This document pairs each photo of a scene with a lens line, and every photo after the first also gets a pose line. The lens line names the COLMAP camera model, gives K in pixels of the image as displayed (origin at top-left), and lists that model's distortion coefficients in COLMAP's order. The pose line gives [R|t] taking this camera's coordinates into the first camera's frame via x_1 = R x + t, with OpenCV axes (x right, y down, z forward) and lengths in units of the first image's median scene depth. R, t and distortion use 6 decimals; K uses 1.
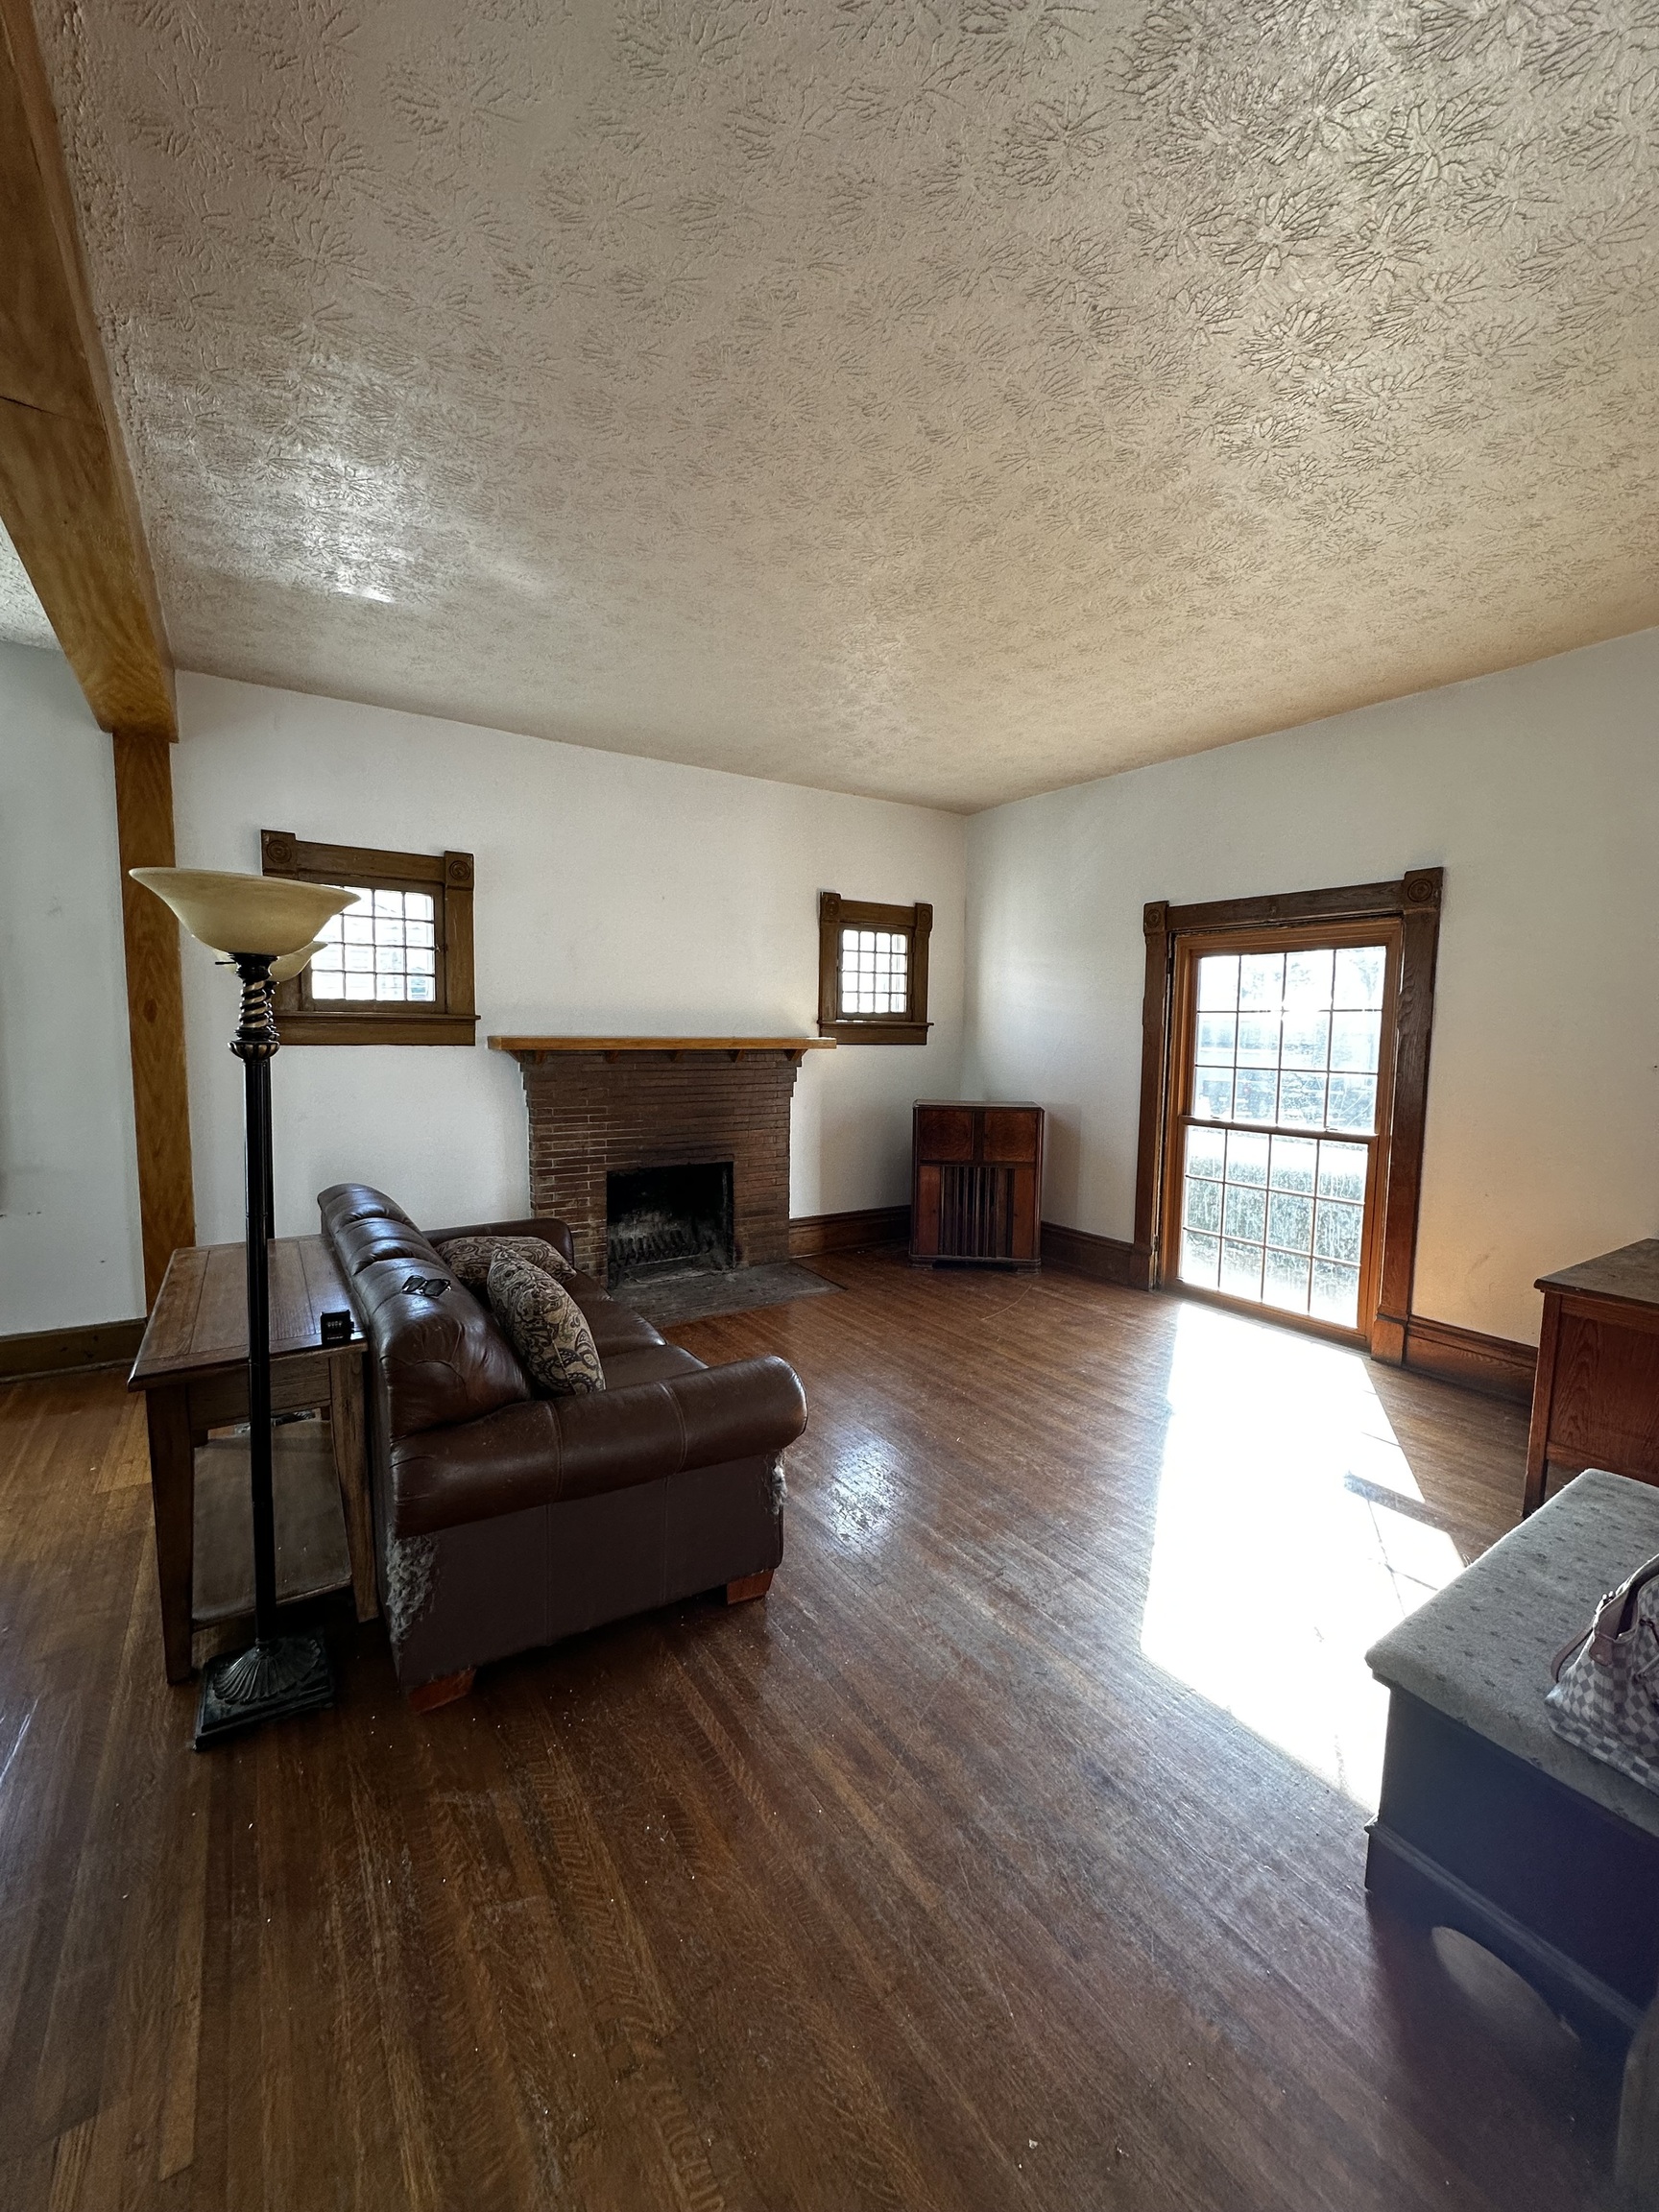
lens RADIAL K [[883.1, 0, 829.5], [0, 883.1, 1106.0], [0, 0, 1]] dist [-0.001364, -0.000242]
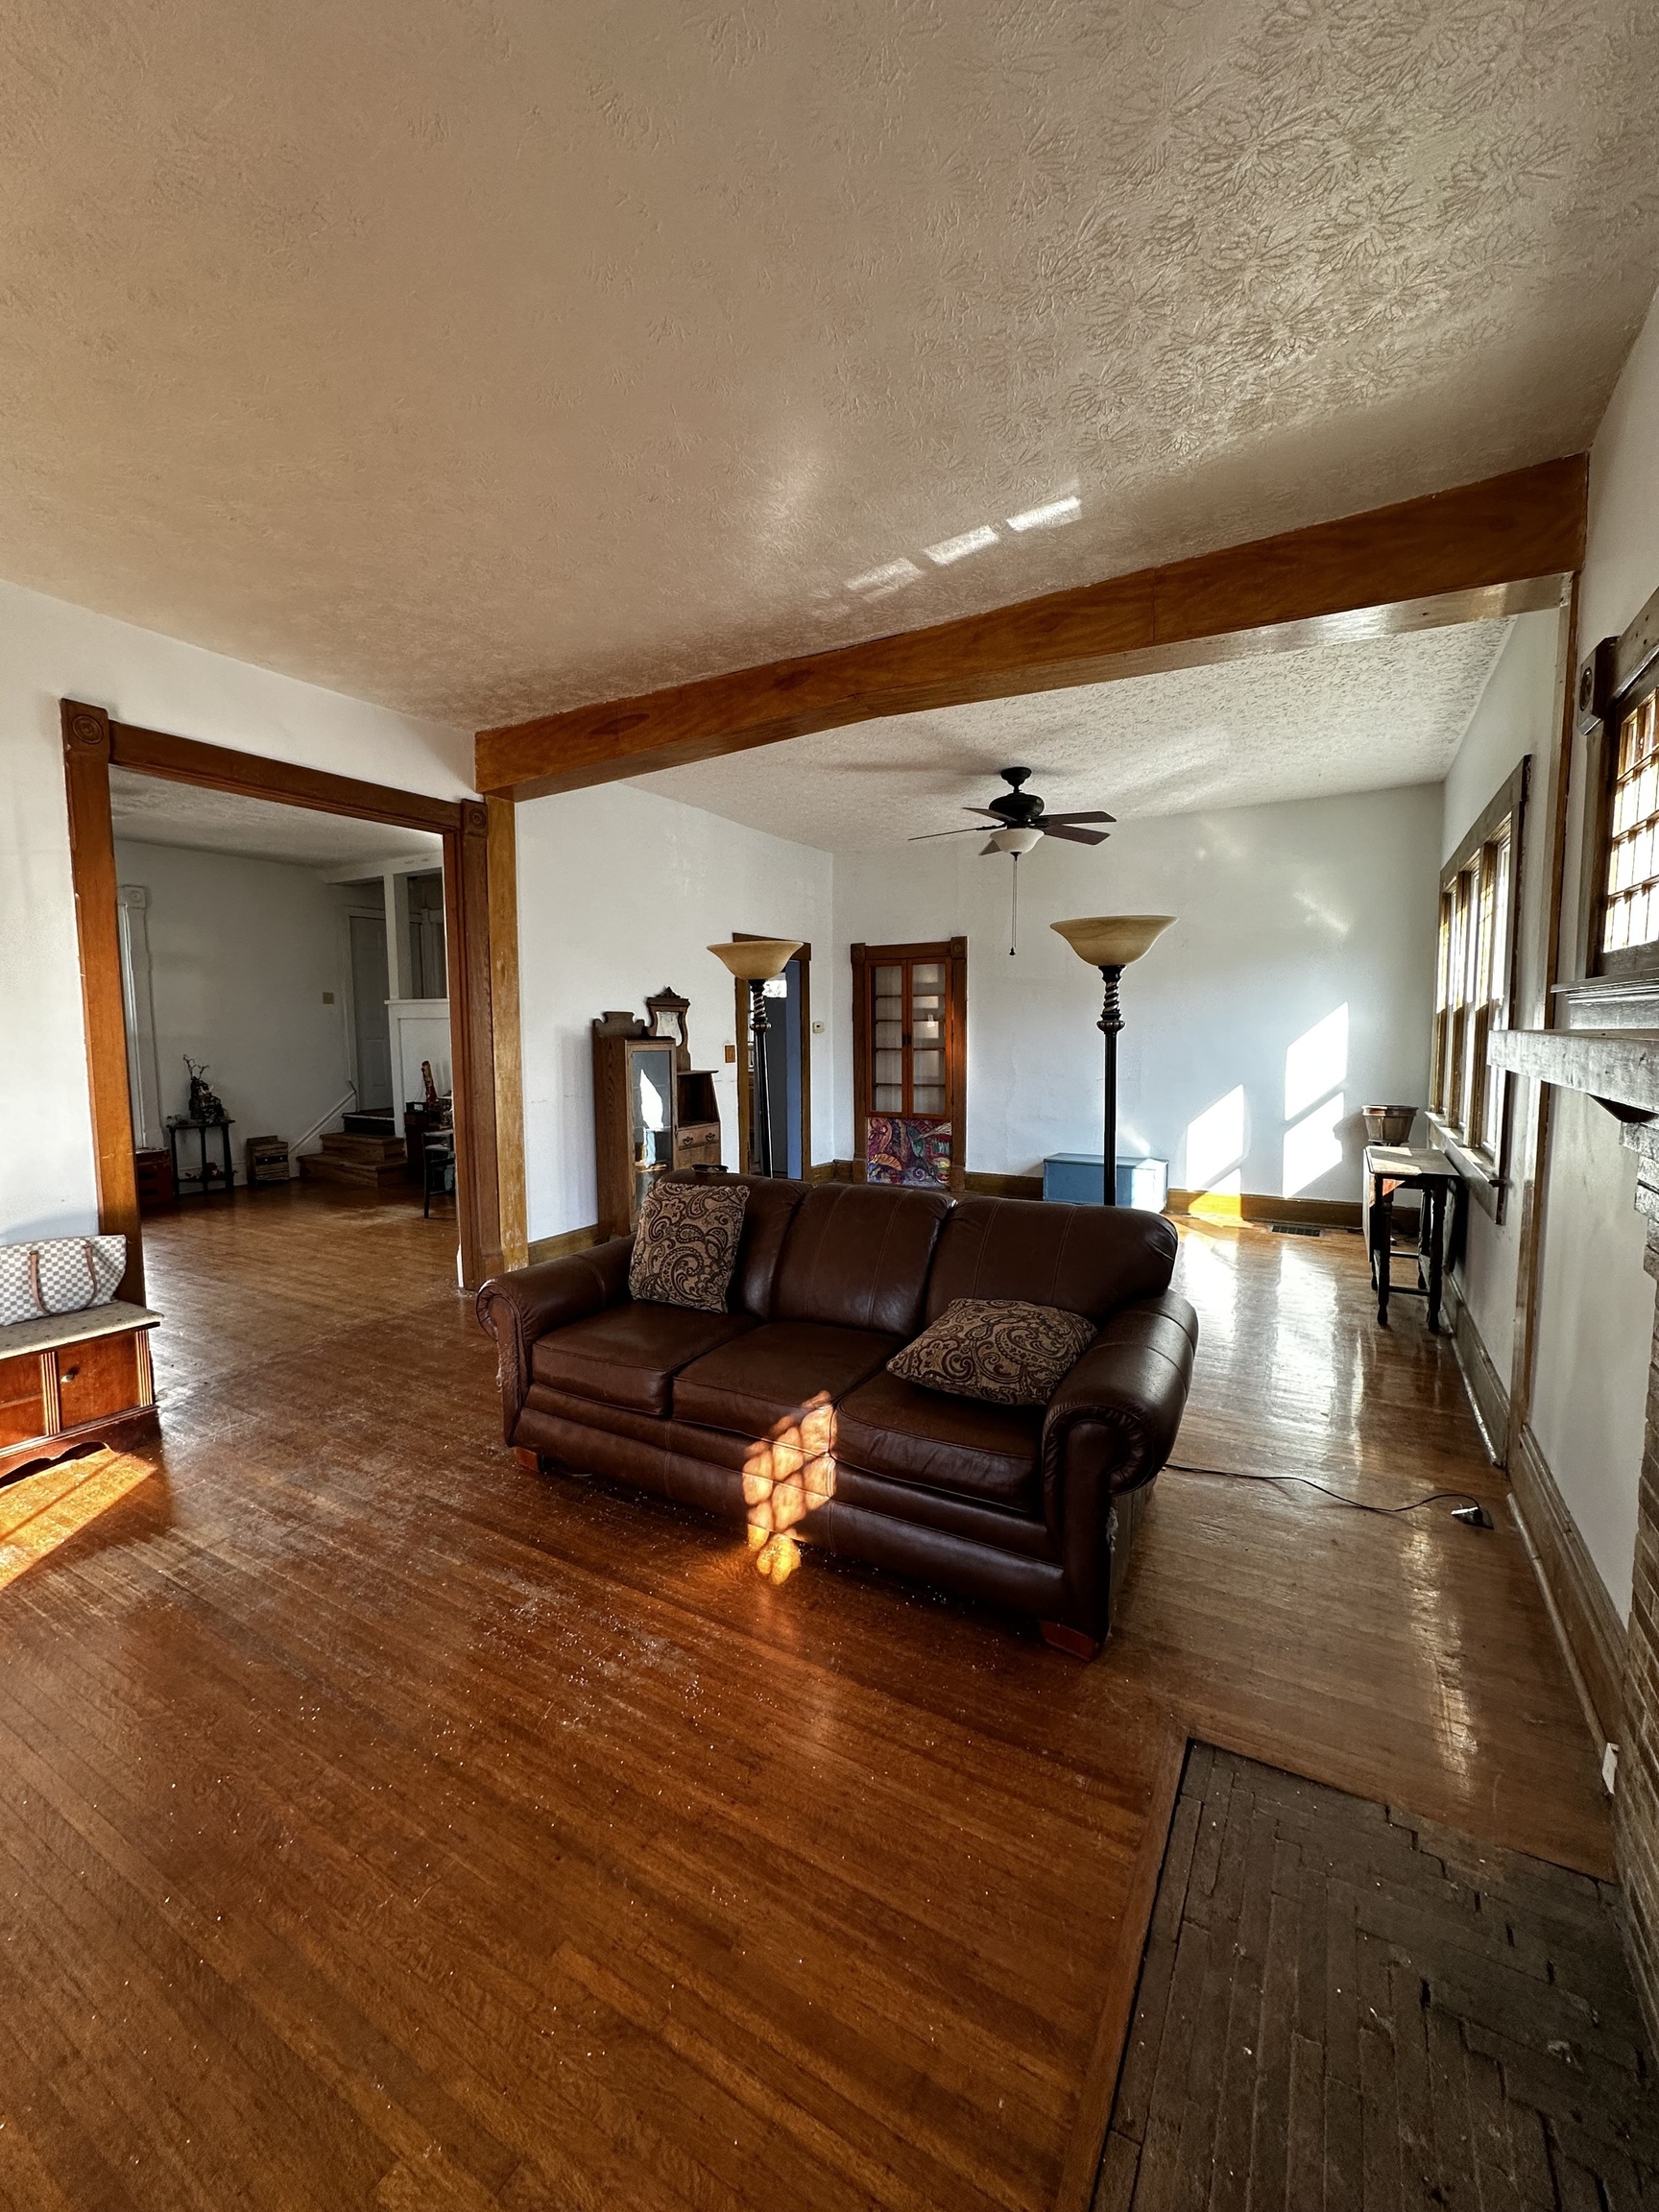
lens RADIAL K [[883.1, 0, 829.5], [0, 883.1, 1106.0], [0, 0, 1]] dist [-0.001364, -0.000242]
pose [[-0.894357, 0.032426, -0.446177, 0.044276], [-0.046450, 0.985248, 0.164711, -0.104420], [0.444936, 0.168035, -0.879657, 1.299120]]
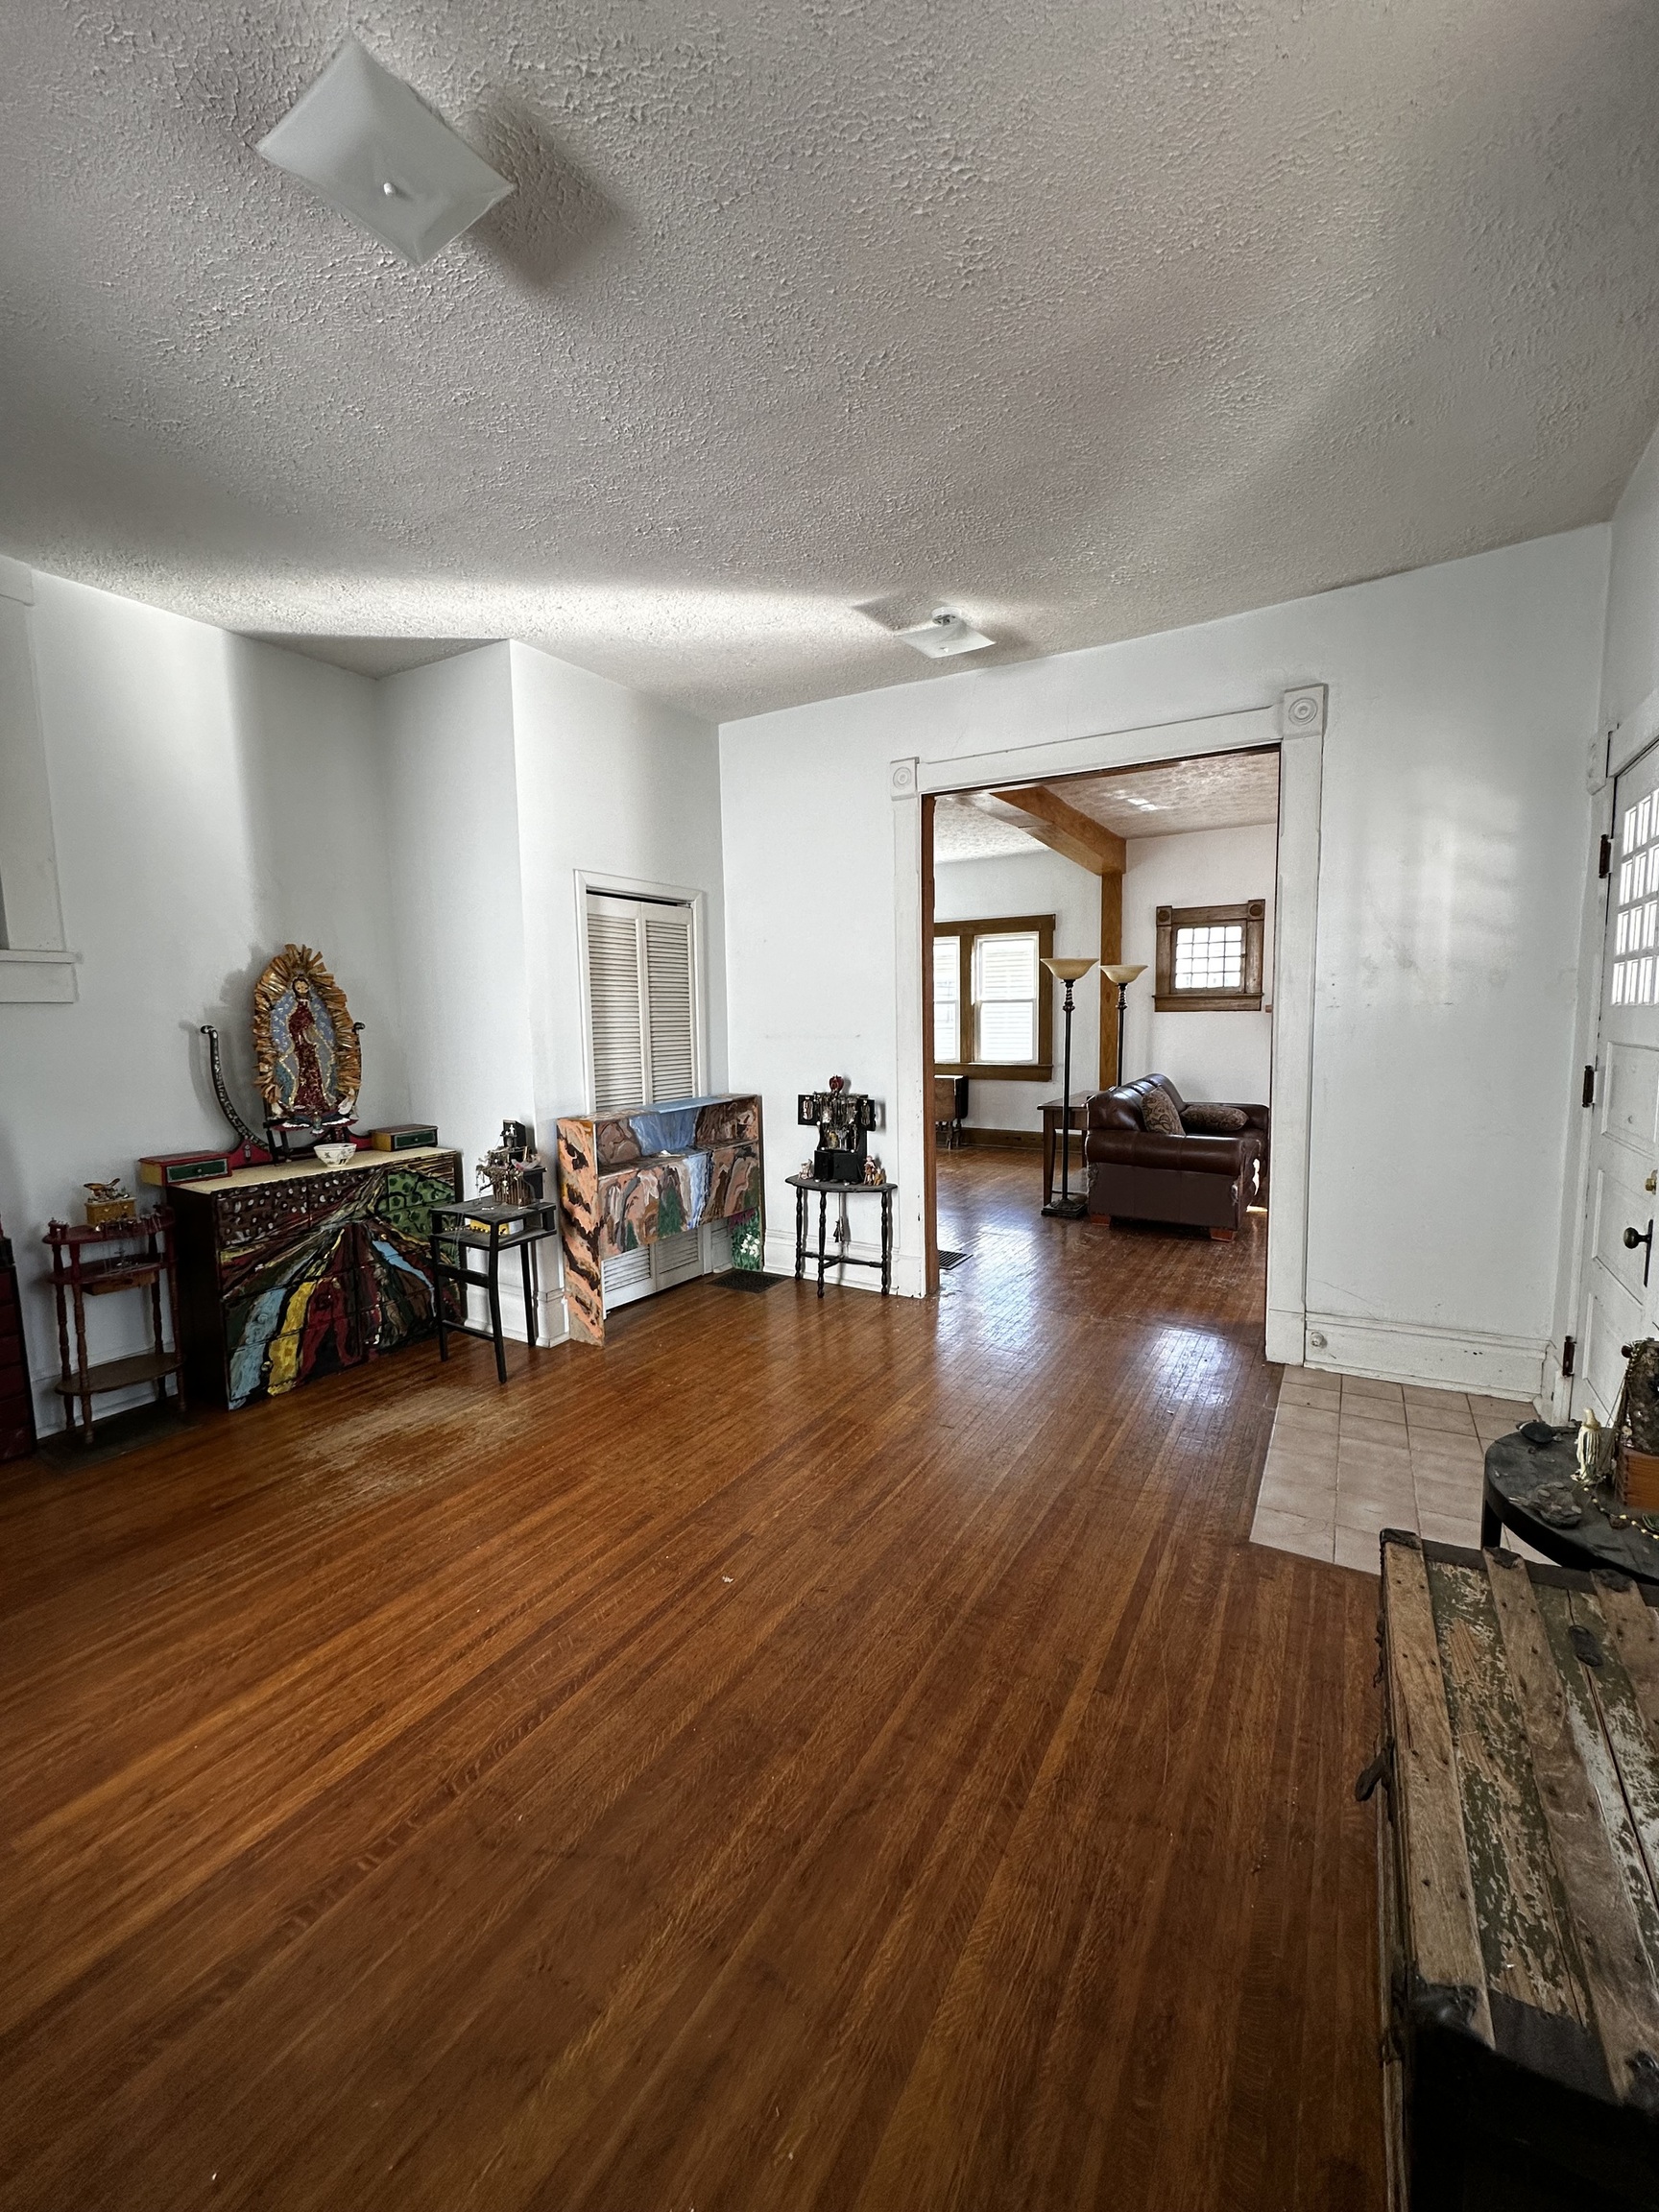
lens RADIAL K [[883.1, 0, 829.5], [0, 883.1, 1106.0], [0, 0, 1]] dist [-0.001364, -0.000242]
pose [[0.434063, 0.073931, -0.897844, 0.887813], [-0.054538, 0.996956, 0.055726, 0.074868], [0.899230, 0.024778, 0.436773, -0.560625]]
